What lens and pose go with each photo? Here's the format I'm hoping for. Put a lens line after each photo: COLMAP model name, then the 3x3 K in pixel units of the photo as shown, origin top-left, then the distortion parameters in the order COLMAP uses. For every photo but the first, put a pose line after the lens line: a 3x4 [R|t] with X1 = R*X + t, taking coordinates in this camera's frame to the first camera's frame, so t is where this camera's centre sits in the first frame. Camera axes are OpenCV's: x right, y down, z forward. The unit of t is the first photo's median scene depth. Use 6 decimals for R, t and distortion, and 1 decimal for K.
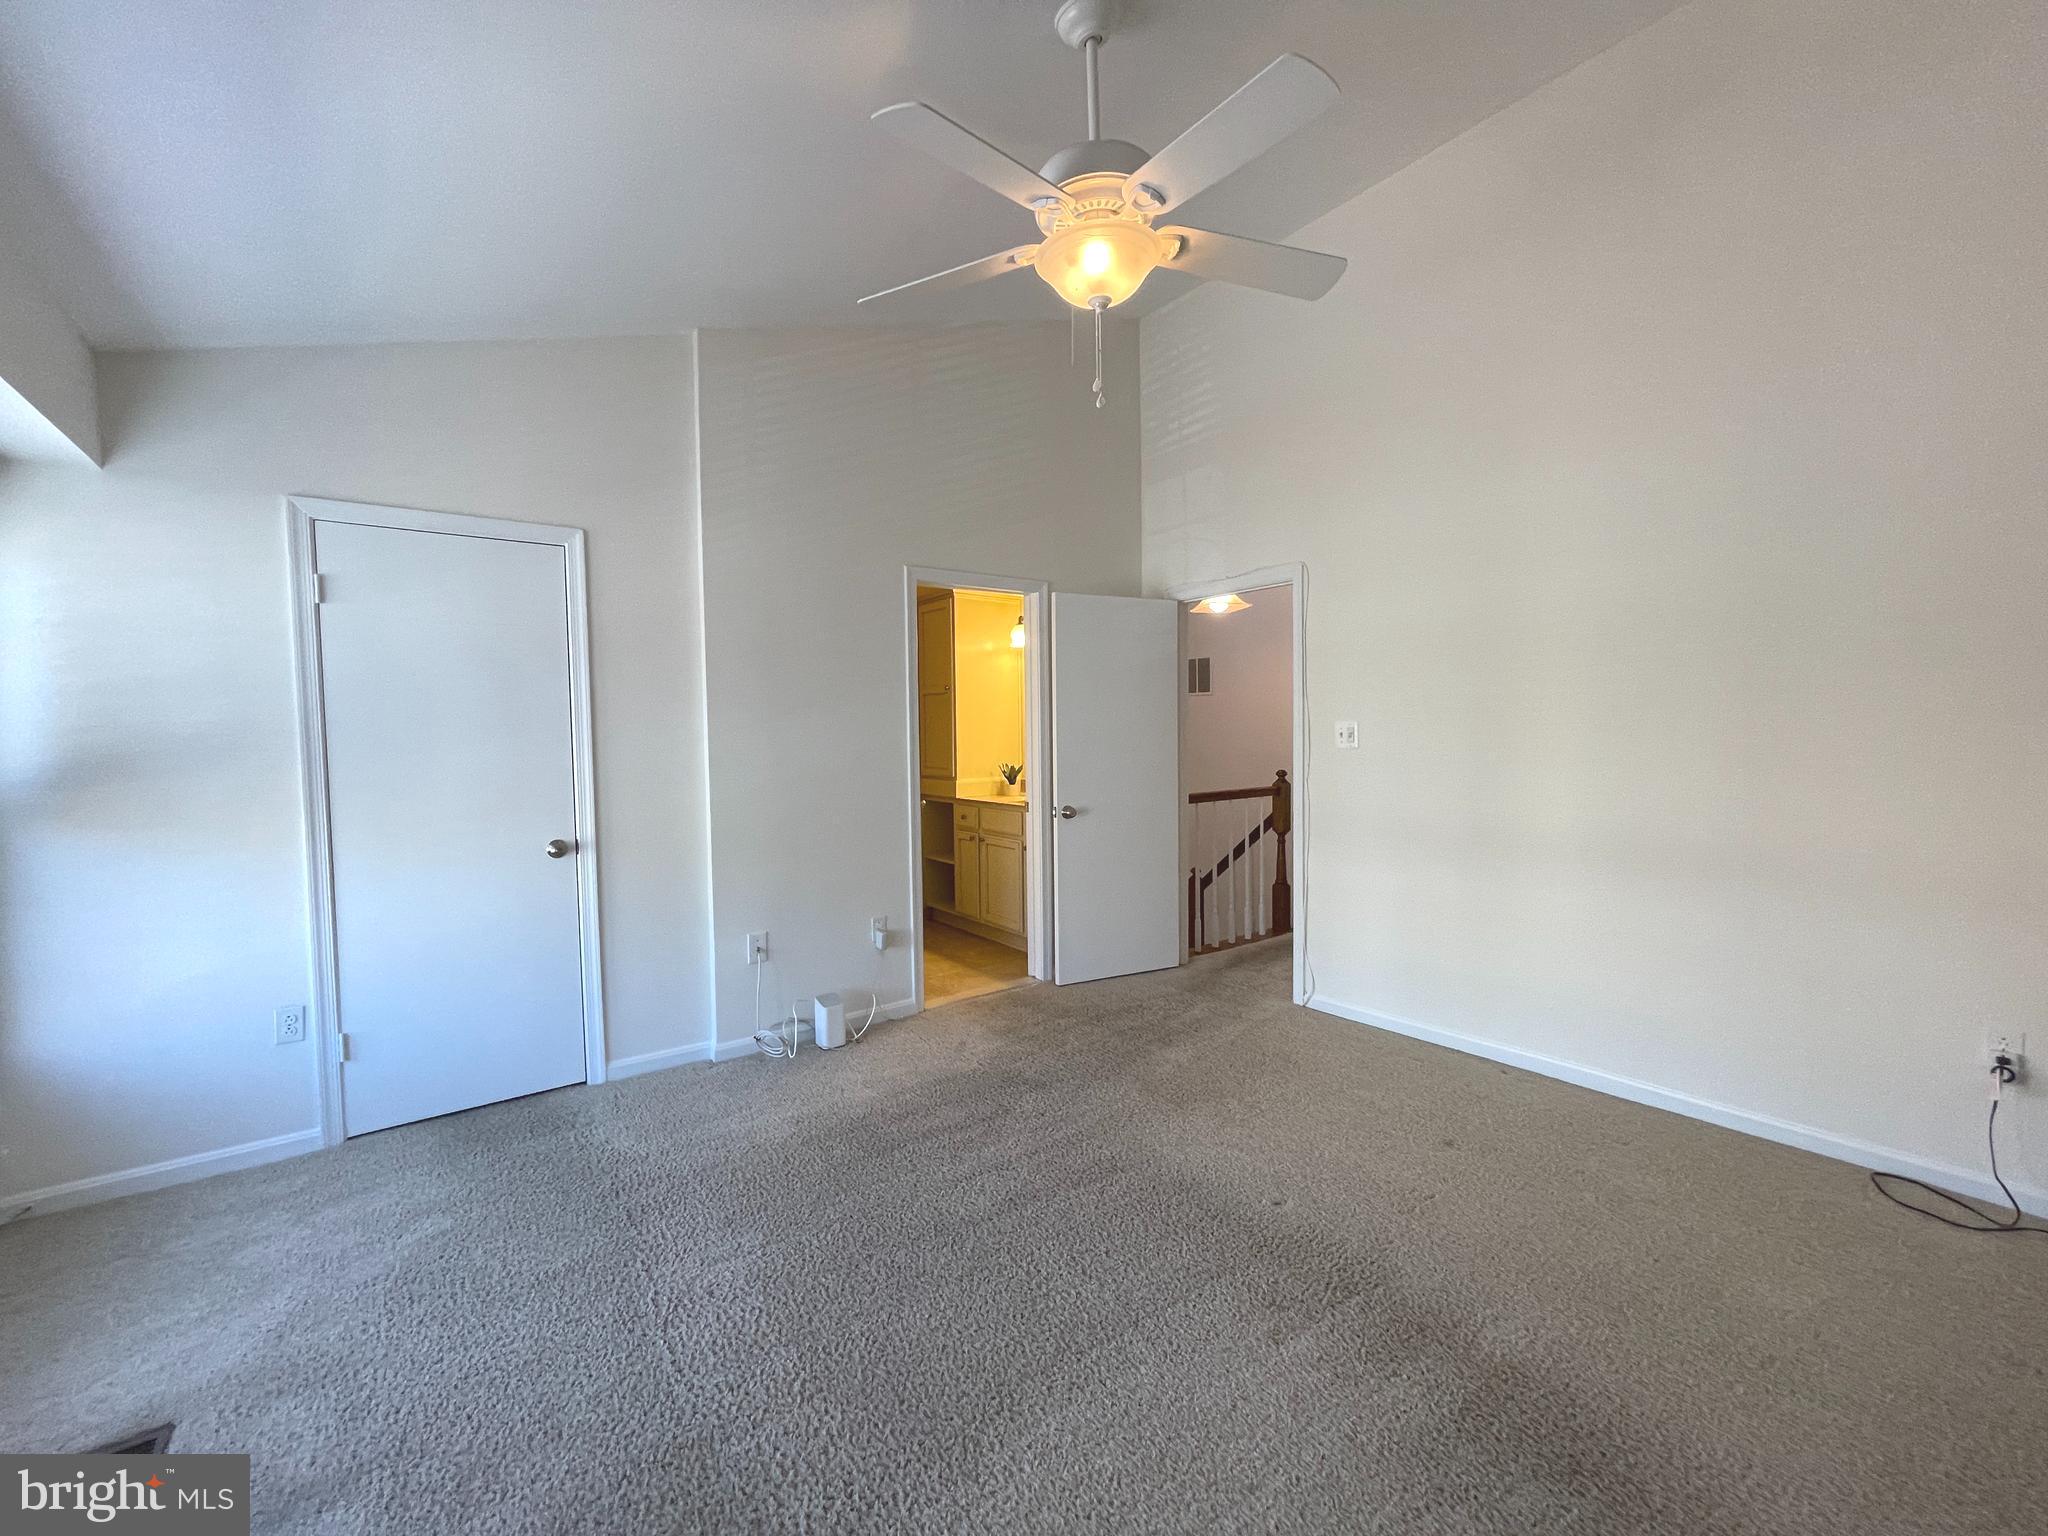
lens RADIAL K [[825.0, 0, 1029.8], [0, 825.0, 765.4], [0, 0, 1]] dist [-0.003003, 0.000033]
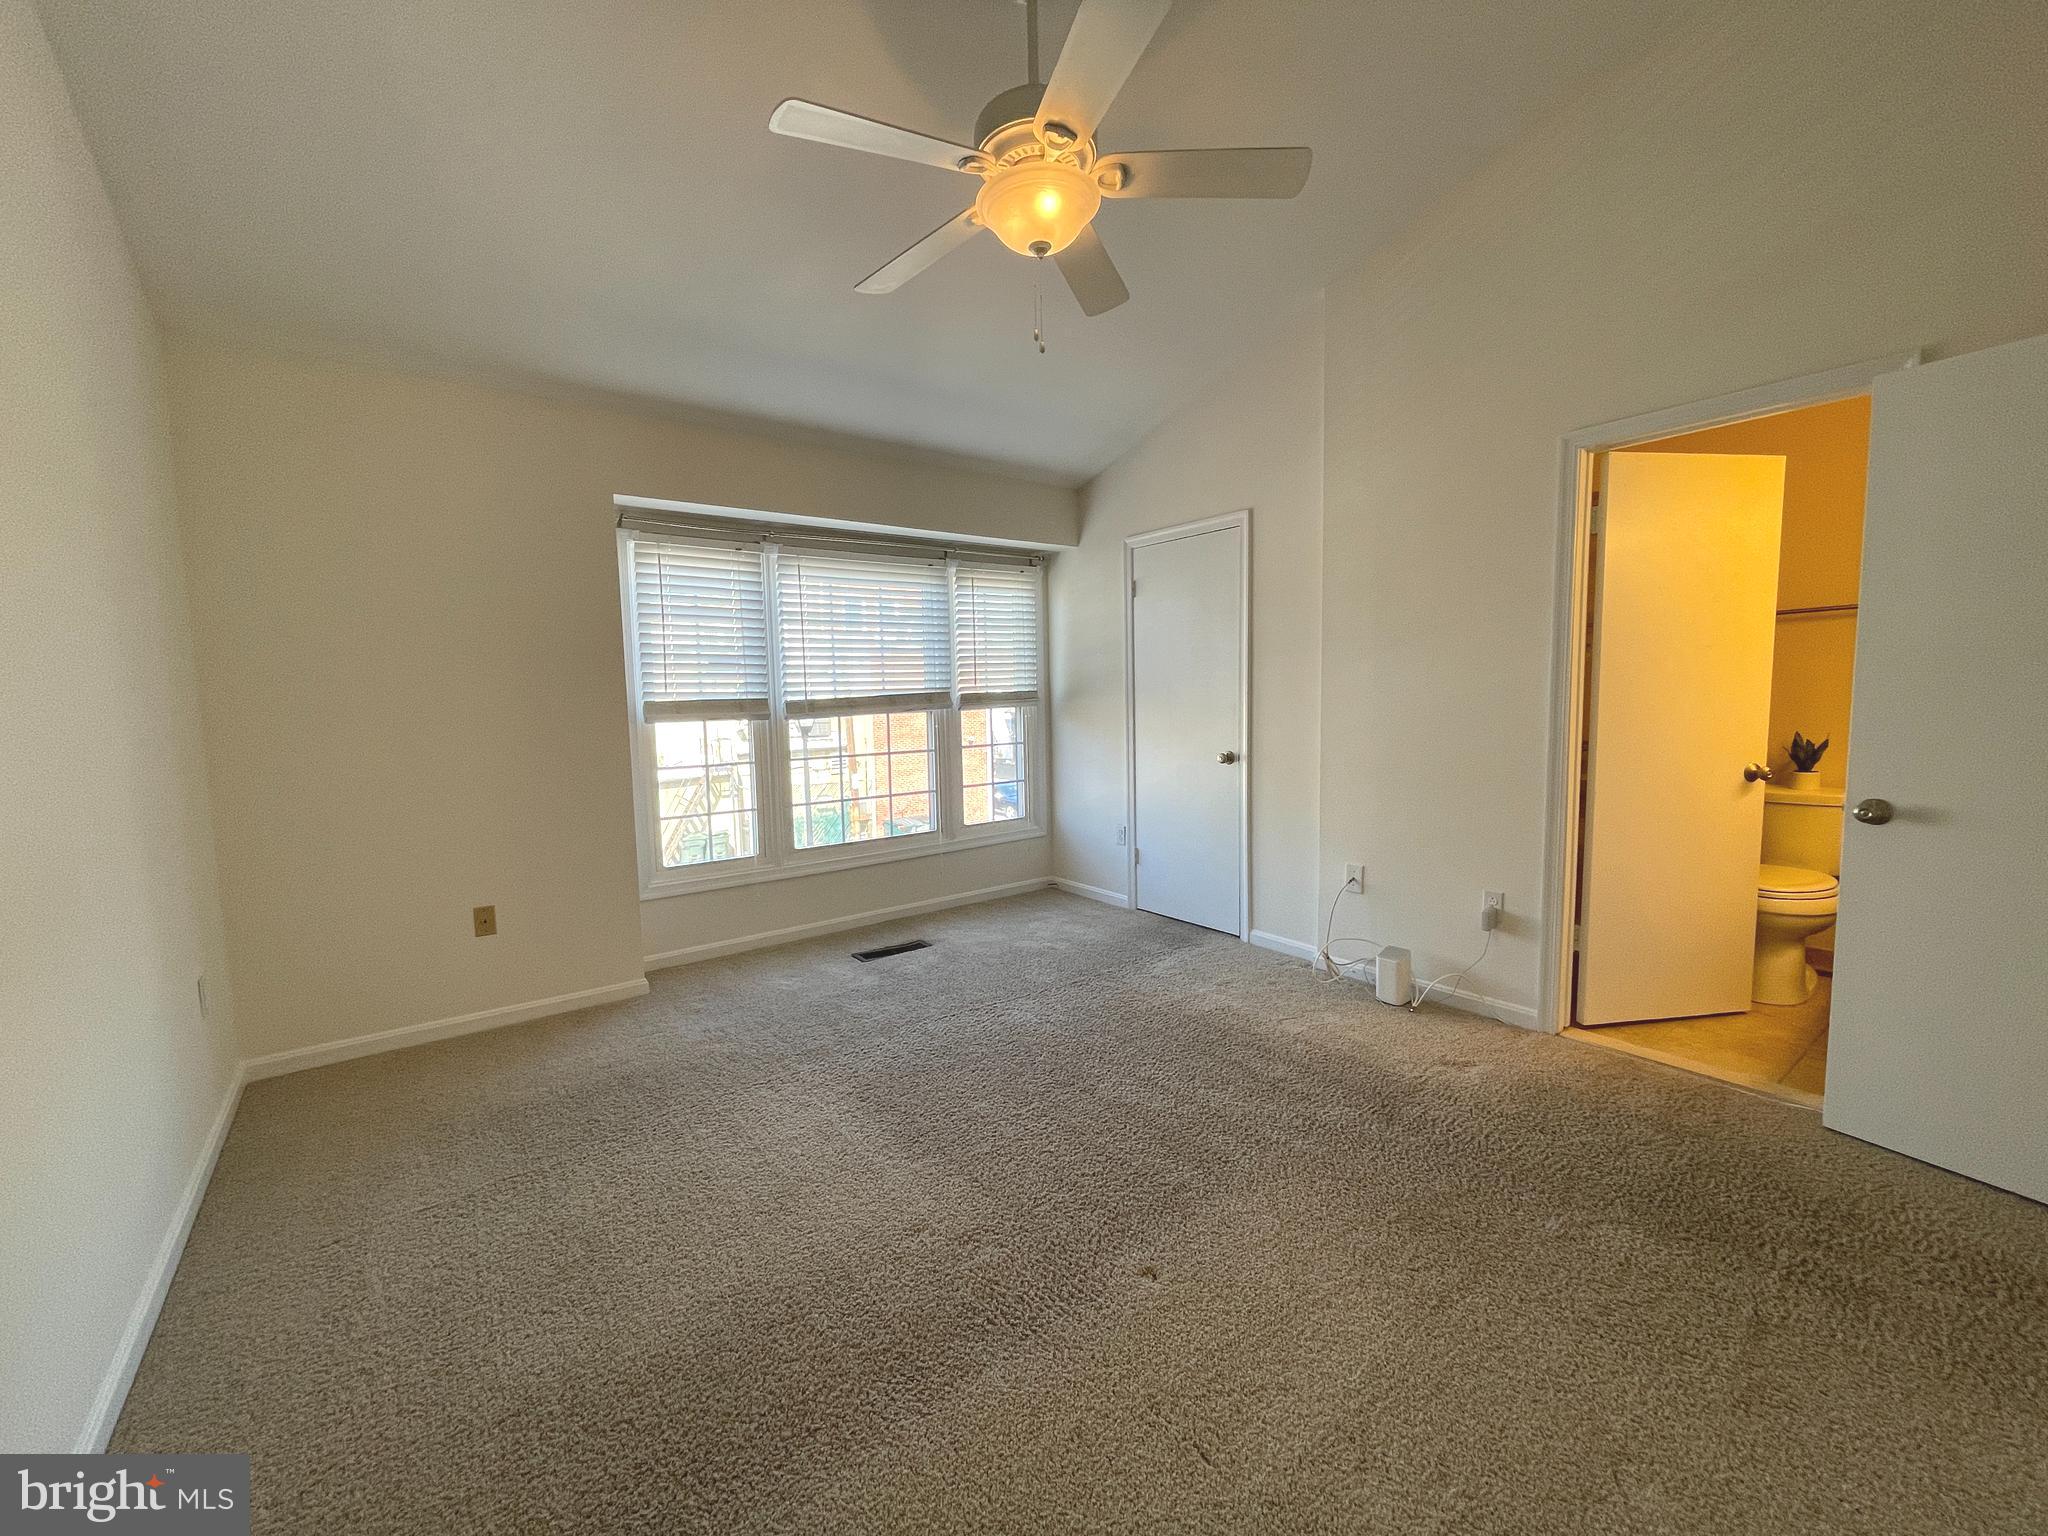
lens RADIAL K [[825.0, 0, 1028.4], [0, 825.0, 772.6], [0, 0, 1]] dist [-0.003003, 0.000033]
pose [[0.009664, 0.110422, -0.993838, 0.654489], [-0.024957, 0.993601, 0.110153, -0.012417], [0.999642, 0.023739, 0.012359, 0.562338]]
